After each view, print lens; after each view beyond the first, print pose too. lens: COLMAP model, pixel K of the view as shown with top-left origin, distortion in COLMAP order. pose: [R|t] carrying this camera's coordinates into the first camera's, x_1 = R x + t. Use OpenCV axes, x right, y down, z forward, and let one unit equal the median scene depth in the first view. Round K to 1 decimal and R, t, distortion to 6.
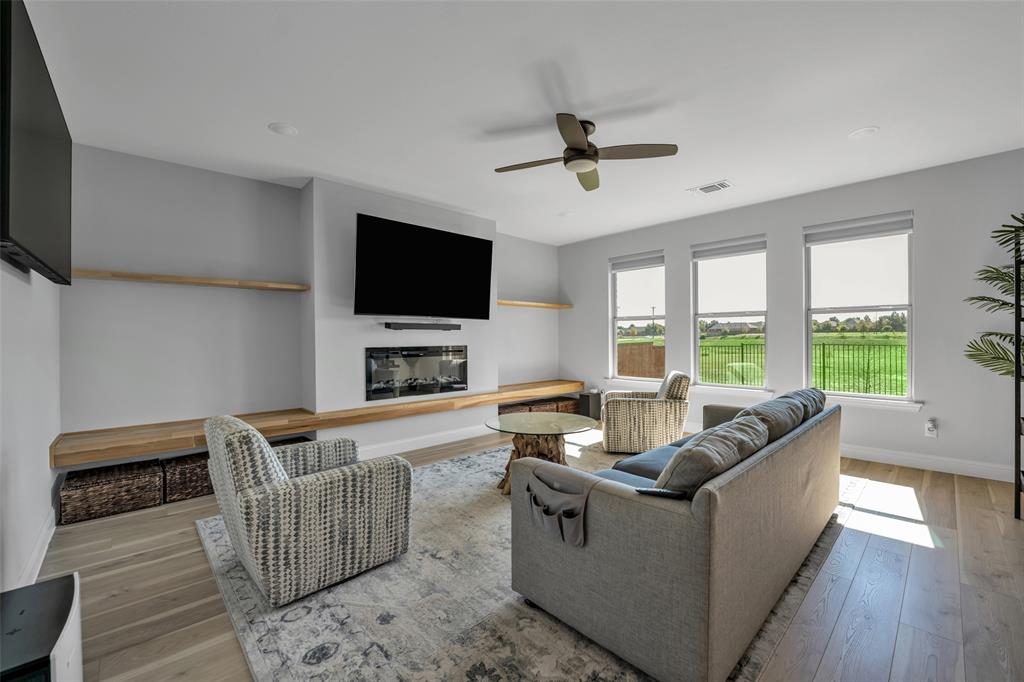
lens RADIAL K [[410.4, 0, 514.5], [0, 410.4, 341.1], [0, 0, 1]] dist [-0.018238, -0.000444]
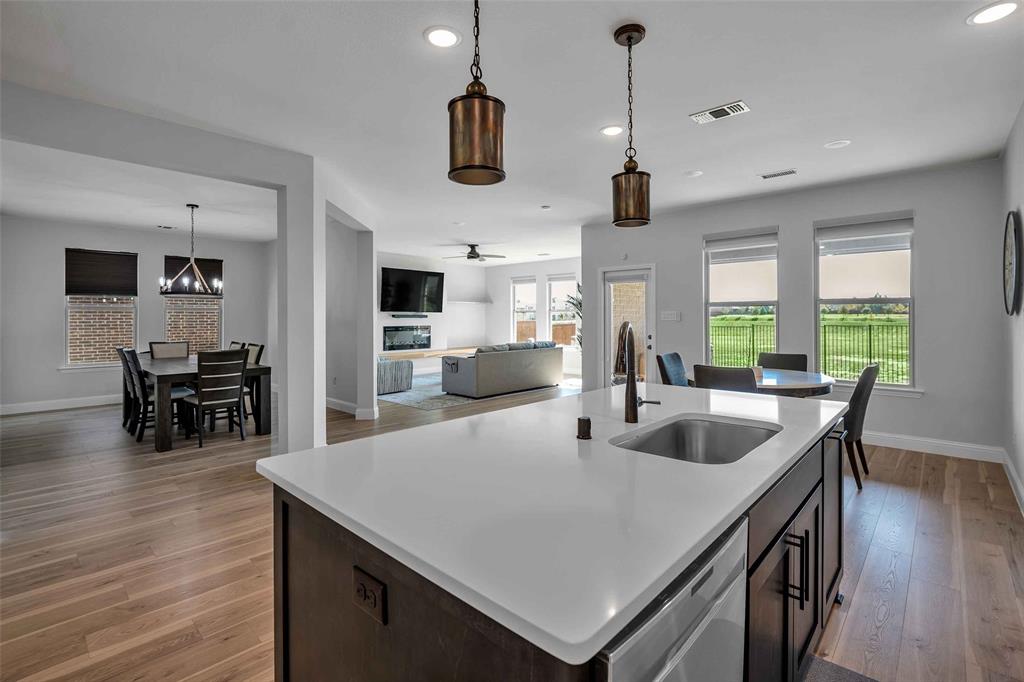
lens RADIAL K [[468.5, 0, 513.7], [0, 468.5, 316.5], [0, 0, 1]] dist [-0.011962, 0.000891]
pose [[0.998297, 0.006615, 0.057954, 0.140715], [-0.006064, 0.999935, -0.009672, -0.012851], [-0.058014, 0.009304, 0.998272, -1.178218]]
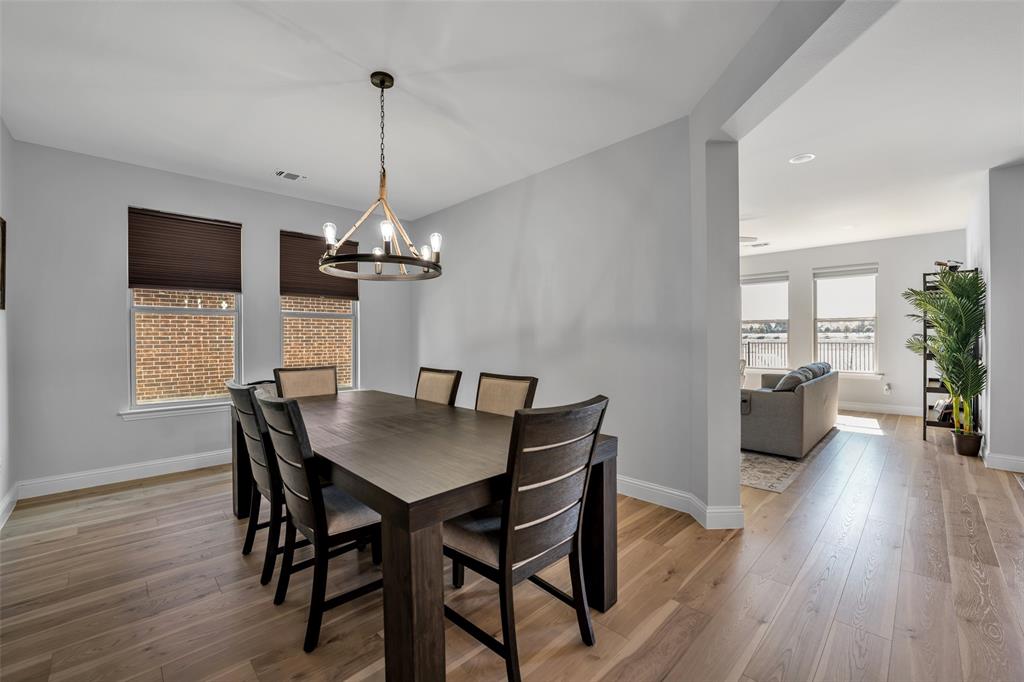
lens RADIAL K [[410.4, 0, 511.2], [0, 410.4, 340.4], [0, 0, 1]] dist [-0.018238, -0.000444]
pose [[0.999781, 0.003398, 0.020627, -0.424667], [-0.003420, 0.999994, 0.001017, 0.006960], [-0.020623, -0.001088, 0.999787, -0.482240]]
